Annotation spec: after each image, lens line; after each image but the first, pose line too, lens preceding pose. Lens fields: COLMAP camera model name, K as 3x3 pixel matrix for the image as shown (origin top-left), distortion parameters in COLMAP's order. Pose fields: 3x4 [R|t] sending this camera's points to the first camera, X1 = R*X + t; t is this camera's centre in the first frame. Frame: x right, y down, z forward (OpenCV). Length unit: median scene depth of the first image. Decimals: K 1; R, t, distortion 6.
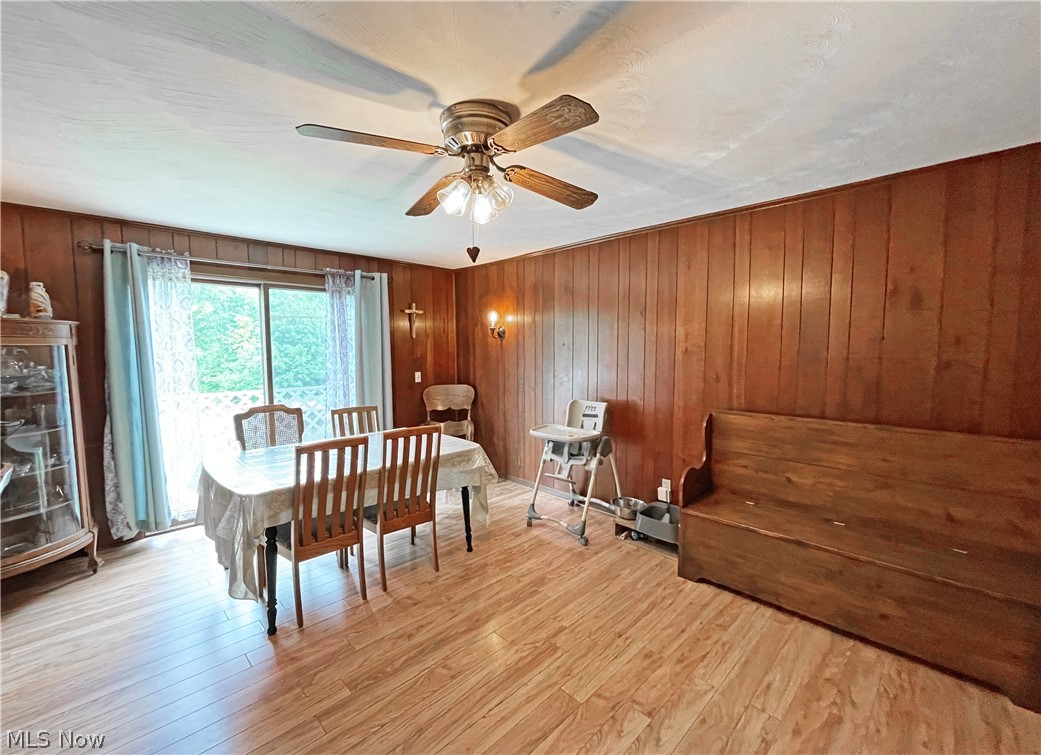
lens RADIAL K [[435.0, 0, 520.5], [0, 435.0, 377.5], [0, 0, 1]] dist [-0.000717, -0.000102]
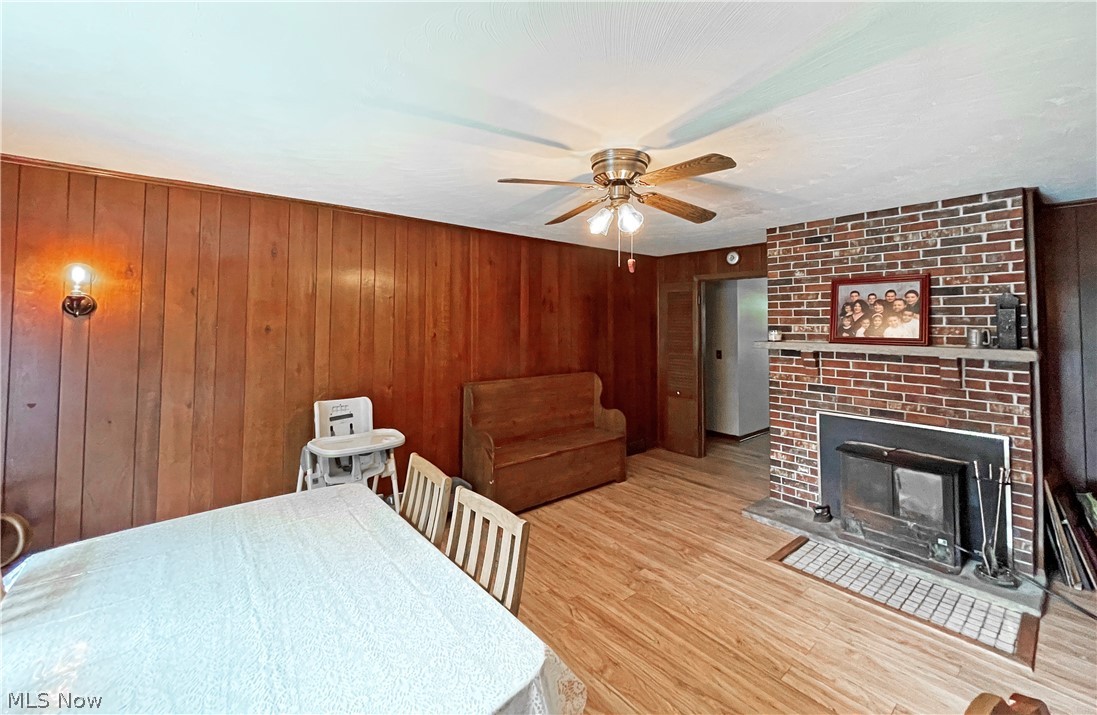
lens RADIAL K [[443.5, 0, 553.0], [0, 443.5, 303.5], [0, 0, 1]] dist [0.001706, 0.000281]
pose [[0.085503, 0.049379, 0.995114, -0.869956], [0.062907, 0.996511, -0.054853, -0.073493], [-0.994350, 0.067289, 0.082098, 0.703091]]
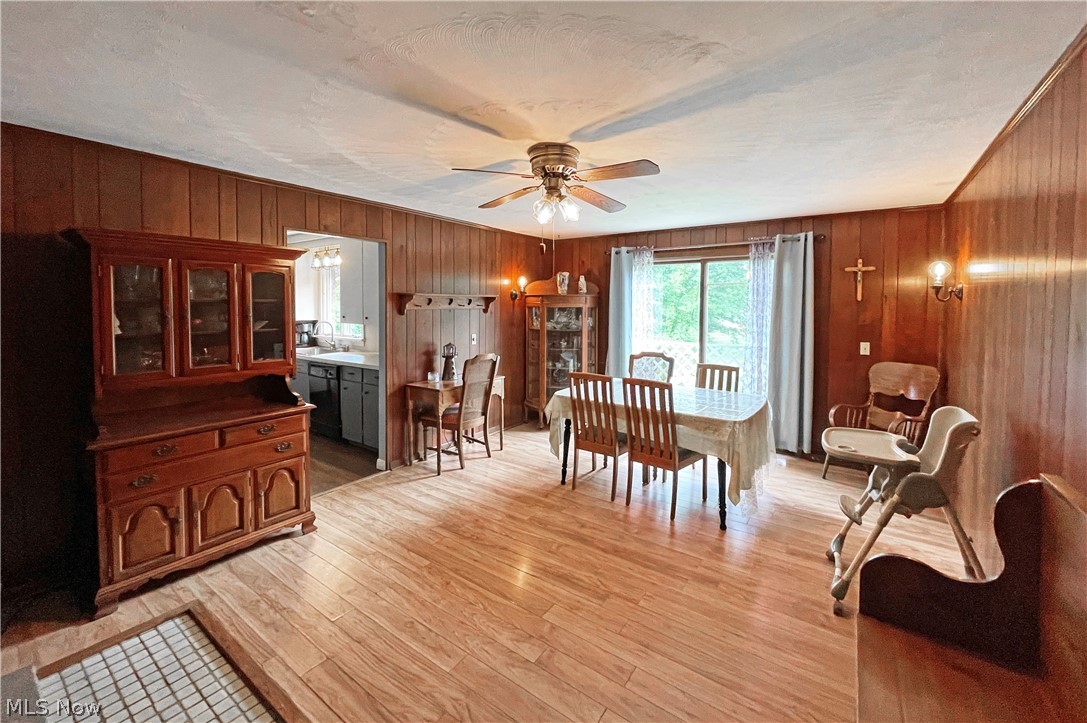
lens RADIAL K [[437.2, 0, 545.2], [0, 437.2, 313.5], [0, 0, 1]] dist [-0.000487, -0.000037]
pose [[0.180869, 0.026109, -0.983161, 0.832977], [-0.076467, 0.996995, 0.012409, -0.055660], [0.980530, 0.072935, 0.182322, 0.473929]]
